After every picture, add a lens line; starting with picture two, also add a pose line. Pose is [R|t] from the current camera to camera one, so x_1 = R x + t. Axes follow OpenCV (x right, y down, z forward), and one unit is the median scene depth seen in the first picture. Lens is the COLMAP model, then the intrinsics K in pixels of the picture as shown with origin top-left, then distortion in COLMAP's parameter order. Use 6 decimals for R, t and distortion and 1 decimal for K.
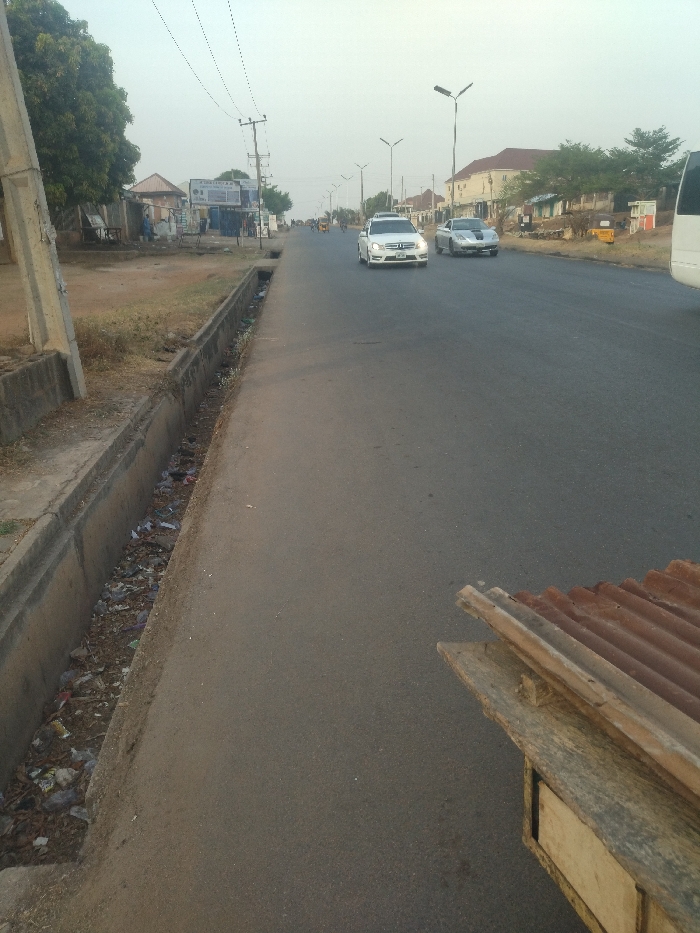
lens RADIAL K [[727.9, 0, 390.7], [0, 727.9, 498.0], [0, 0, 1]] dist [-0.018534, -0.005549]
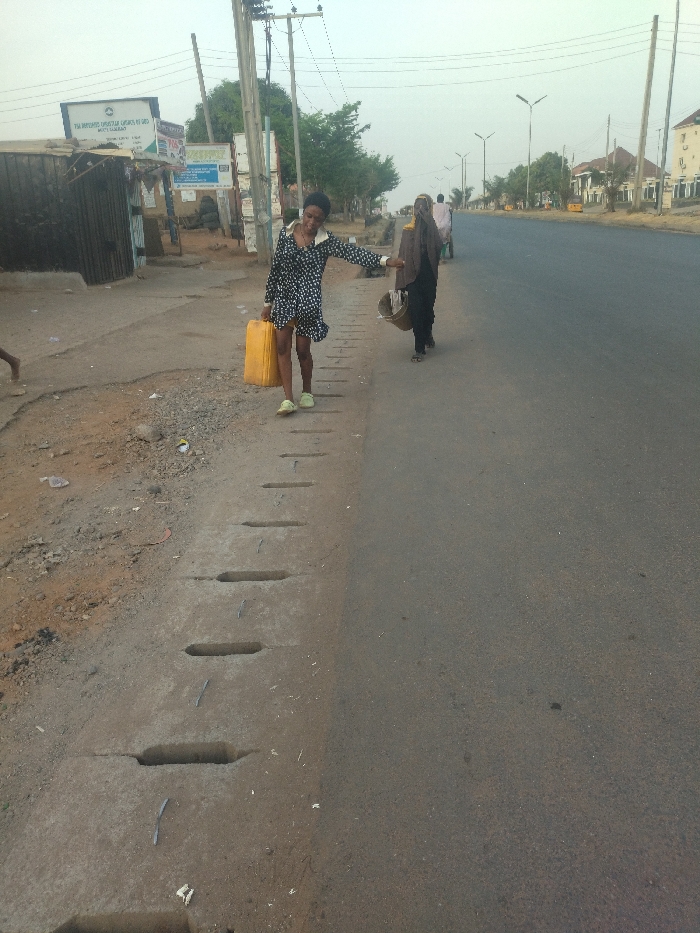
lens RADIAL K [[742.4, 0, 350.1], [0, 742.4, 519.4], [0, 0, 1]] dist [-0.043717, -0.004710]
pose [[0.981780, 0.027055, -0.188083, -0.163281], [-0.020345, 0.999089, 0.037517, -0.452497], [0.188927, -0.033007, 0.981436, 1.191236]]
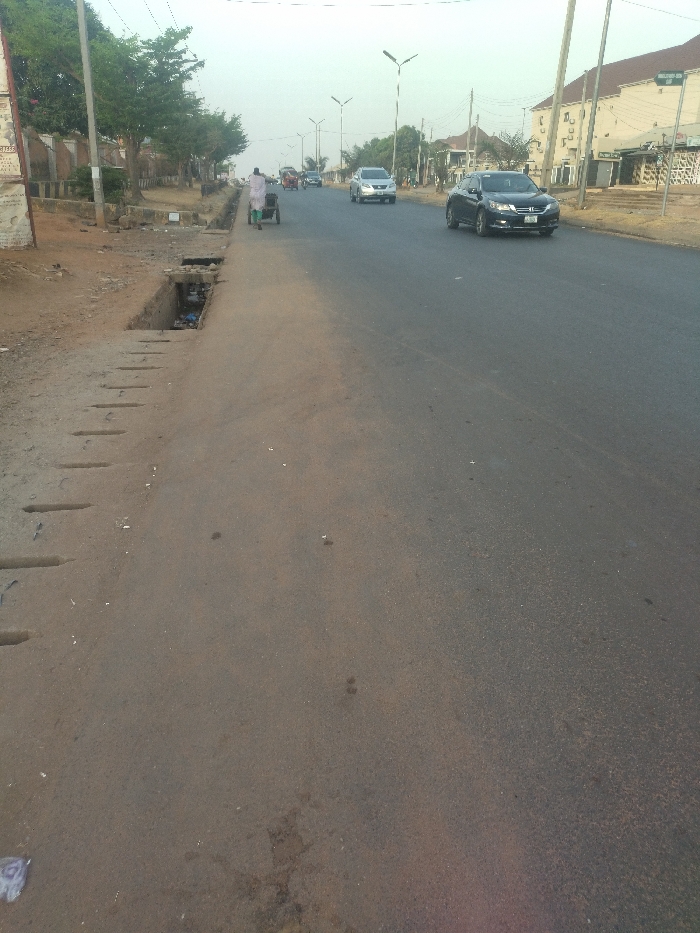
lens RADIAL K [[745.7, 0, 351.6], [0, 745.7, 505.4], [0, 0, 1]] dist [-0.035736, -0.000001]
pose [[0.999755, 0.019294, 0.010880, -0.176761], [-0.019835, 0.998449, 0.052012, -0.503227], [-0.009860, -0.052215, 0.998587, 1.321702]]
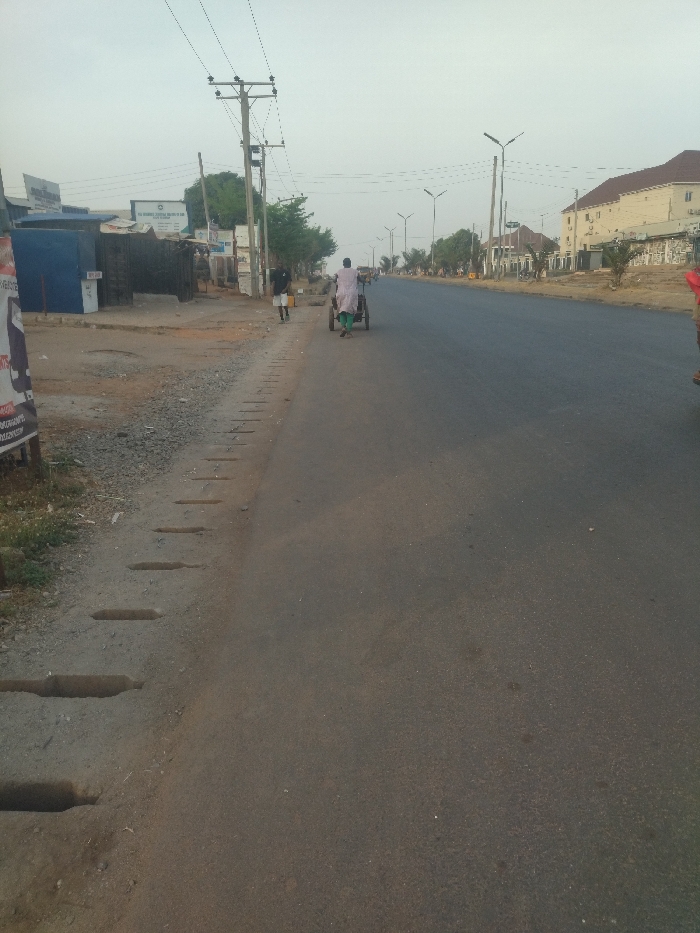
lens RADIAL K [[722.8, 0, 348.0], [0, 722.8, 494.0], [0, 0, 1]] dist [0.007271, -0.001392]
pose [[0.993846, 0.023559, -0.108236, -0.130469], [-0.030618, 0.997479, -0.064024, -0.373579], [0.106455, 0.066944, 0.992061, 0.982935]]
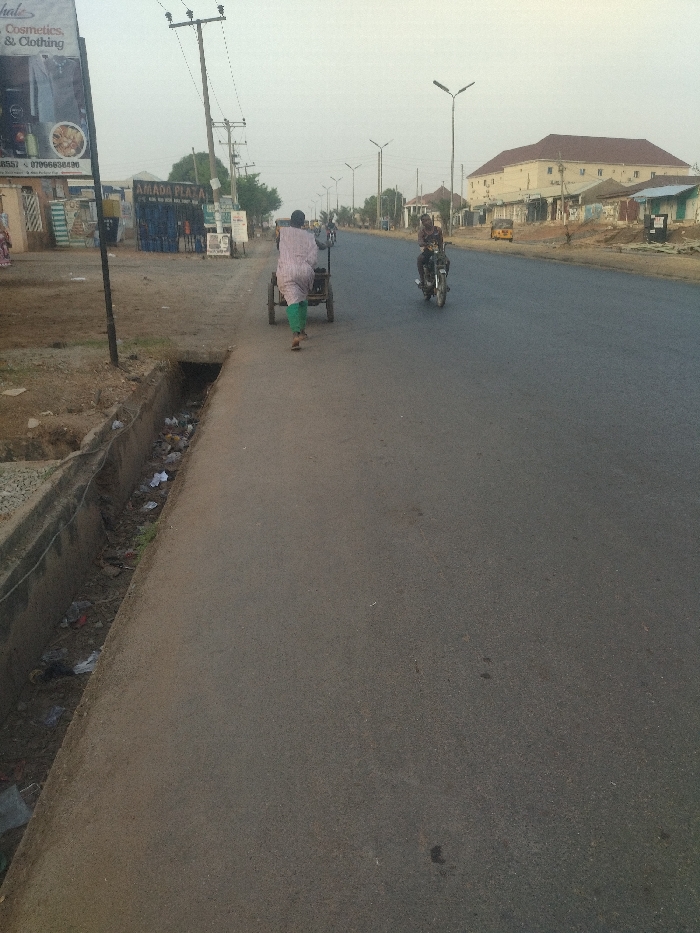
lens RADIAL K [[744.9, 0, 399.8], [0, 744.9, 466.8], [0, 0, 1]] dist [-0.000689, -0.000898]
pose [[0.999725, -0.003132, 0.023250, -0.066651], [0.004254, 0.998821, -0.048365, -0.195940], [-0.023071, 0.048451, 0.998559, 0.511434]]
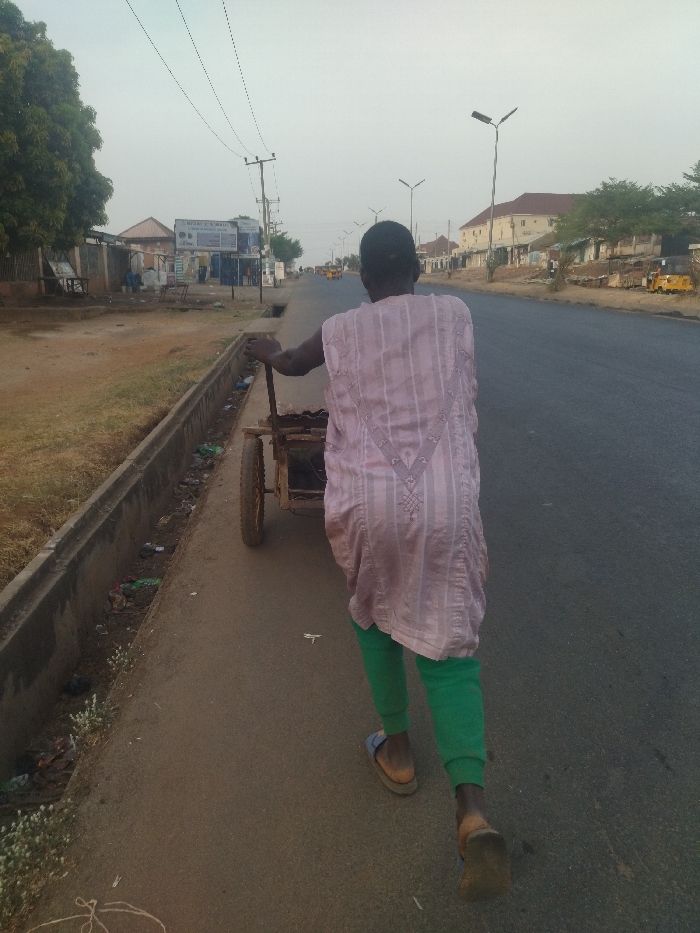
lens RADIAL K [[732.3, 0, 350.0], [0, 732.3, 466.5], [0, 0, 1]] dist [-0.002384, -0.005935]
pose [[0.997945, 0.011206, -0.063083, -0.017324], [-0.017403, 0.994979, -0.098559, -0.055208], [0.061662, 0.099454, 0.993130, 0.141865]]
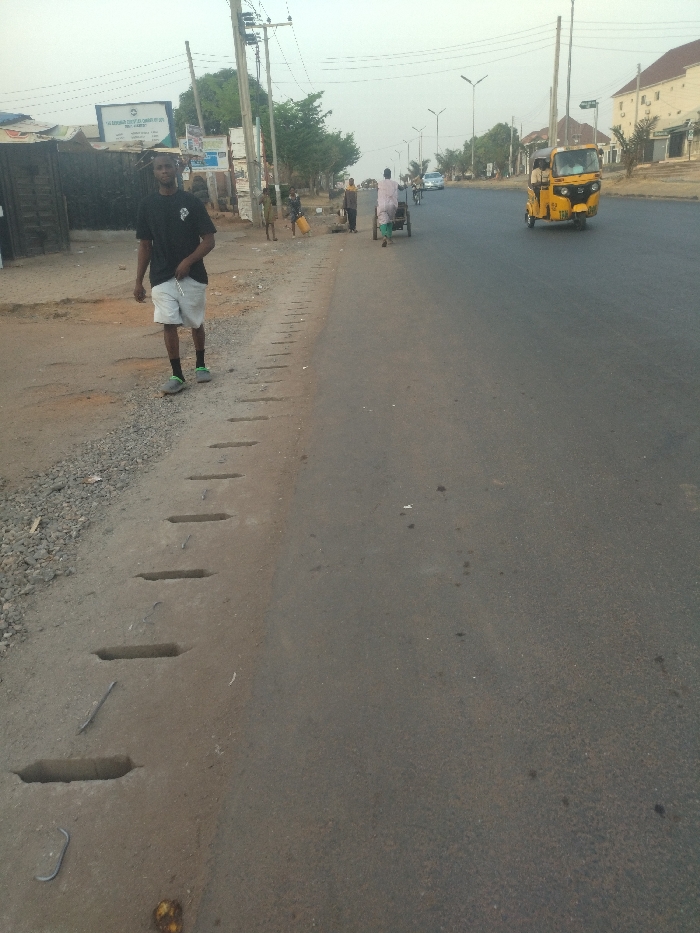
lens RADIAL K [[721.1, 0, 320.5], [0, 721.1, 502.1], [0, 0, 1]] dist [-0.004997, -0.003712]
pose [[0.981970, 0.005603, -0.188956, -0.146020], [0.004883, 0.998475, 0.054984, -0.413726], [0.188976, -0.054915, 0.980445, 1.089061]]
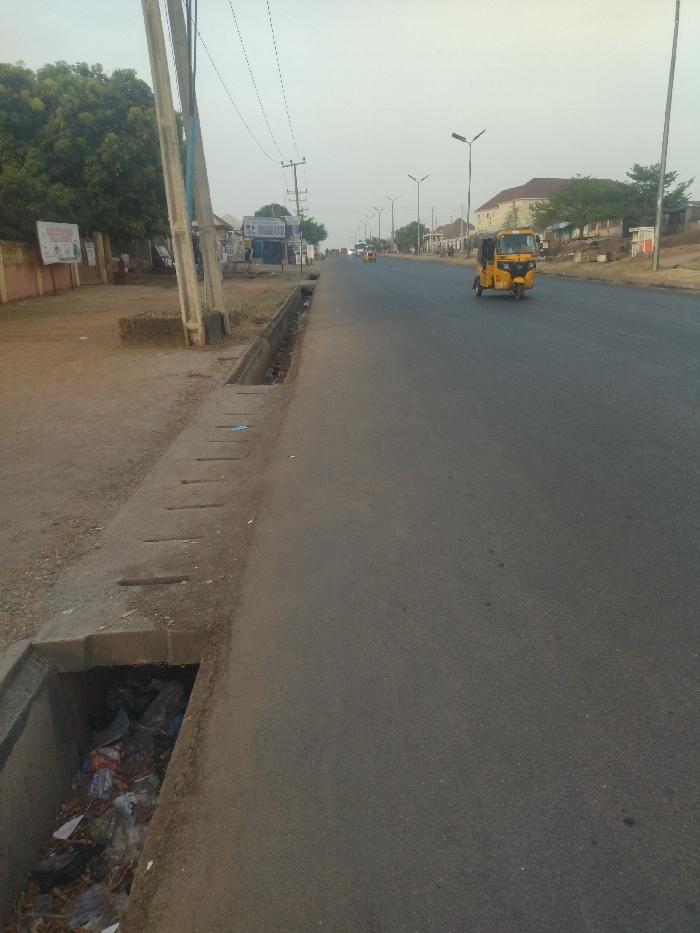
lens RADIAL K [[751.5, 0, 394.8], [0, 751.5, 464.9], [0, 0, 1]] dist [-0.000570, 0.002405]
pose [[0.999146, -0.001862, -0.041272, 0.014139], [-0.001648, 0.996394, -0.084835, 0.045496], [0.041281, 0.084830, 0.995540, -0.117979]]
